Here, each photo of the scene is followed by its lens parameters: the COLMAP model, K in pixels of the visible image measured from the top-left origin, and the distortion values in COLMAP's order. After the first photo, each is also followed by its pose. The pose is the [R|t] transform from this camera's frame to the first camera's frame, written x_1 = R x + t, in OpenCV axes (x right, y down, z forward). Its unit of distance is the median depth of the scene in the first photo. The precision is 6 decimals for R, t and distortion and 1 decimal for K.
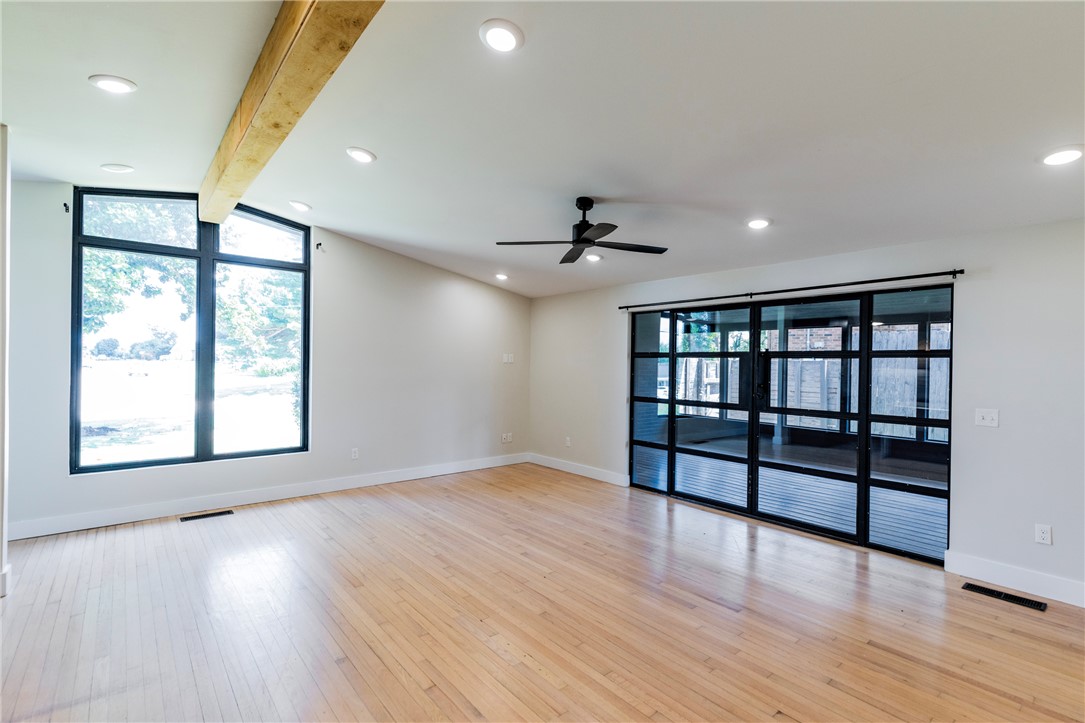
lens RADIAL K [[504.3, 0, 550.1], [0, 504.3, 365.0], [0, 0, 1]] dist [0.008776, 0.000141]
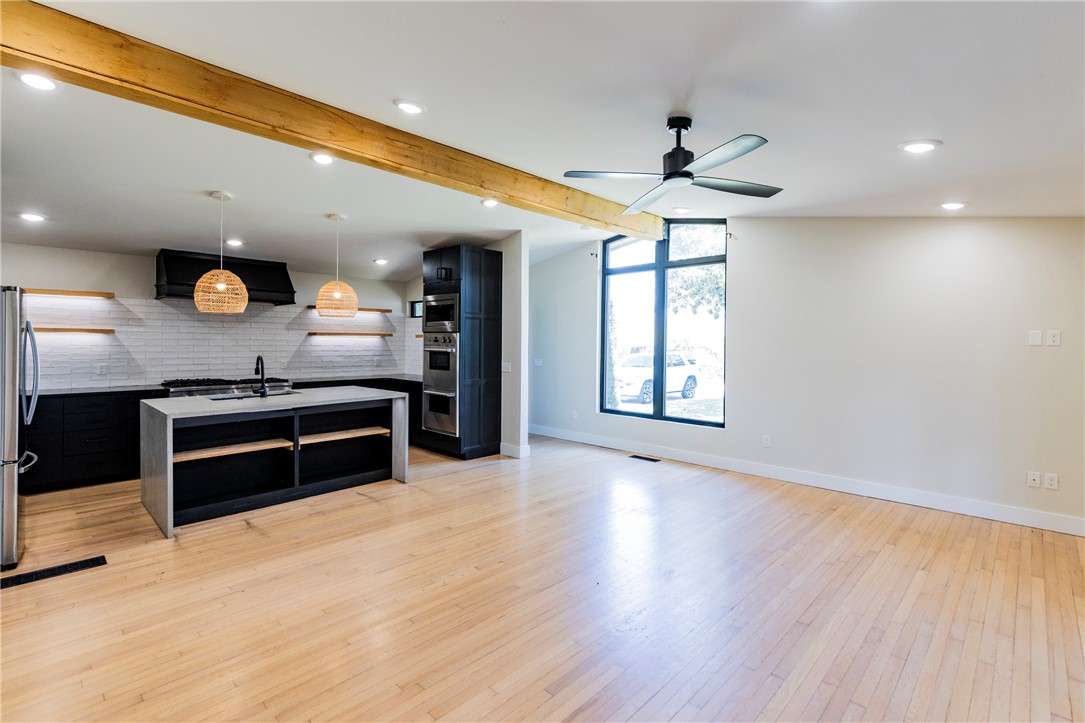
lens RADIAL K [[502.9, 0, 547.6], [0, 502.9, 341.2], [0, 0, 1]] dist [0.011913, 0.000158]
pose [[0.102783, -0.014109, -0.994604, 0.632205], [-0.009777, 0.999837, -0.015193, 0.006900], [0.994656, 0.011286, 0.102629, 0.595091]]
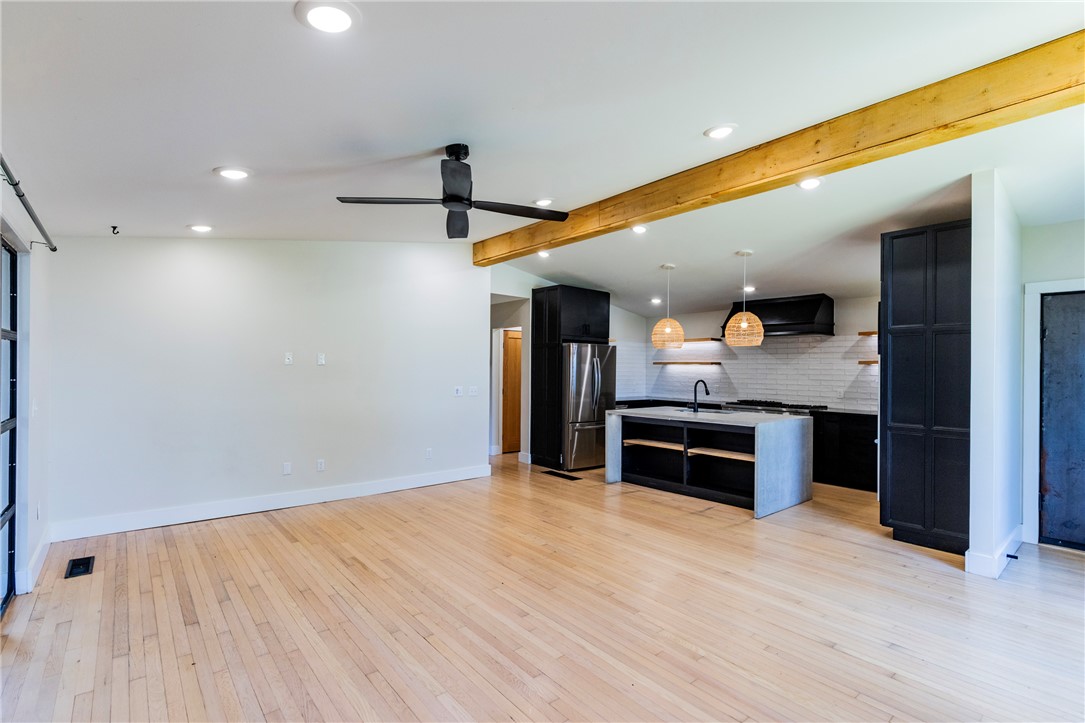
lens RADIAL K [[499.6, 0, 548.1], [0, 499.6, 361.1], [0, 0, 1]] dist [0.010433, 0.000486]
pose [[-0.999676, -0.025409, 0.001427, -0.064098], [-0.025425, 0.999594, -0.012867, 0.004602], [-0.001100, -0.012899, -0.999916, 1.430251]]
